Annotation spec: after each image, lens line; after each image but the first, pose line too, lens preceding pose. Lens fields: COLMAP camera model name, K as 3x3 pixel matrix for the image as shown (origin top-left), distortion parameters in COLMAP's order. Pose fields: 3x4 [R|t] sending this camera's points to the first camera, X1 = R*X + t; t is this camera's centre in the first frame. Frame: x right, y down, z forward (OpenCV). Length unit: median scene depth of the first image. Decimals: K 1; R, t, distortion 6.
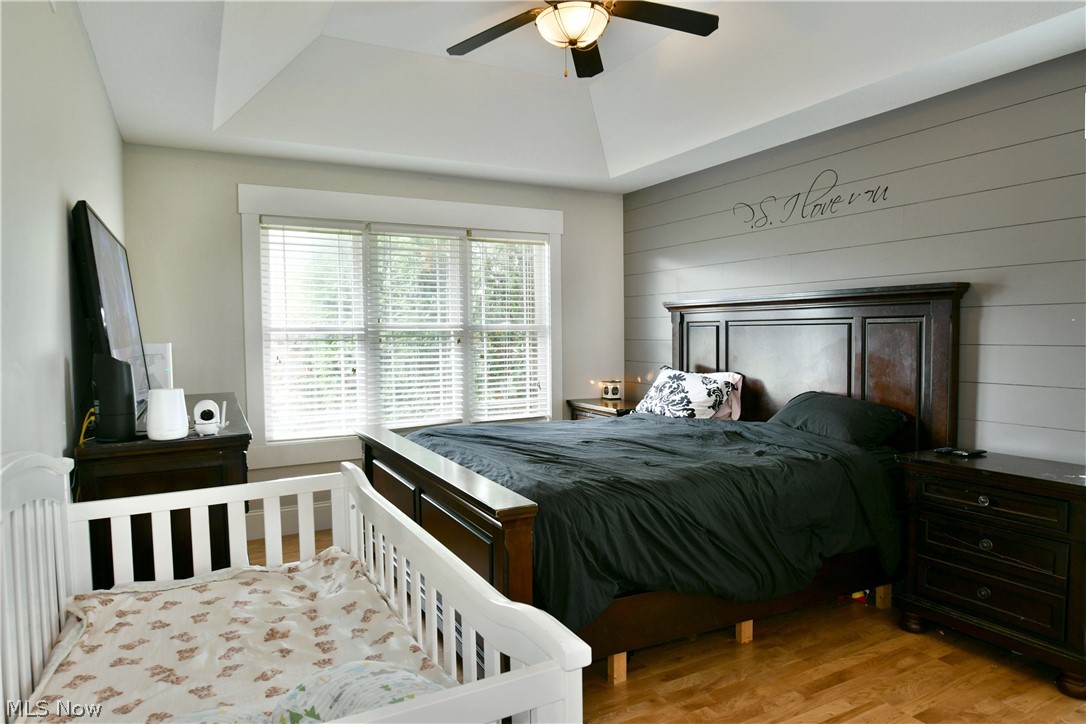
lens RADIAL K [[658.1, 0, 538.7], [0, 658.1, 358.2], [0, 0, 1]] dist [-0.014354, -0.005182]
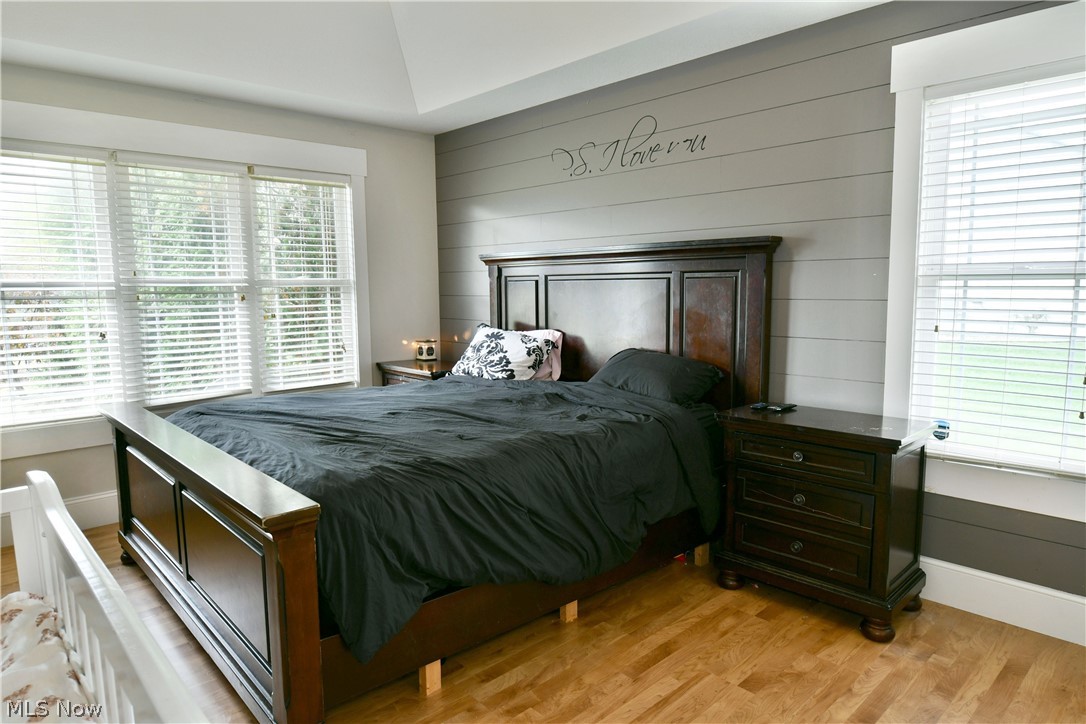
lens RADIAL K [[658.1, 0, 538.7], [0, 658.1, 358.2], [0, 0, 1]] dist [-0.014354, -0.005182]
pose [[0.964142, -0.029108, 0.263787, 0.024697], [0.011417, 0.997596, 0.068349, -0.002620], [-0.265142, -0.062886, 0.962156, 0.091415]]
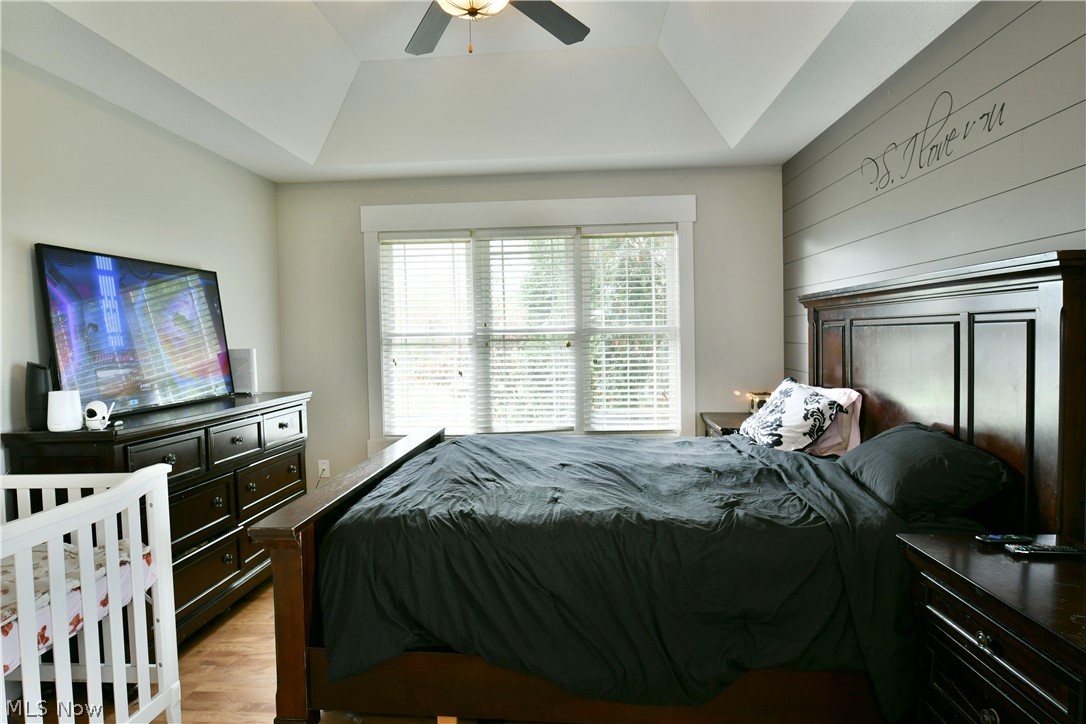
lens RADIAL K [[658.1, 0, 538.7], [0, 658.1, 358.2], [0, 0, 1]] dist [-0.014354, -0.005182]
pose [[0.851381, 0.012158, -0.524407, 0.396663], [-0.010028, 0.999926, 0.006902, -0.015152], [0.524452, -0.000617, 0.851440, 0.195663]]
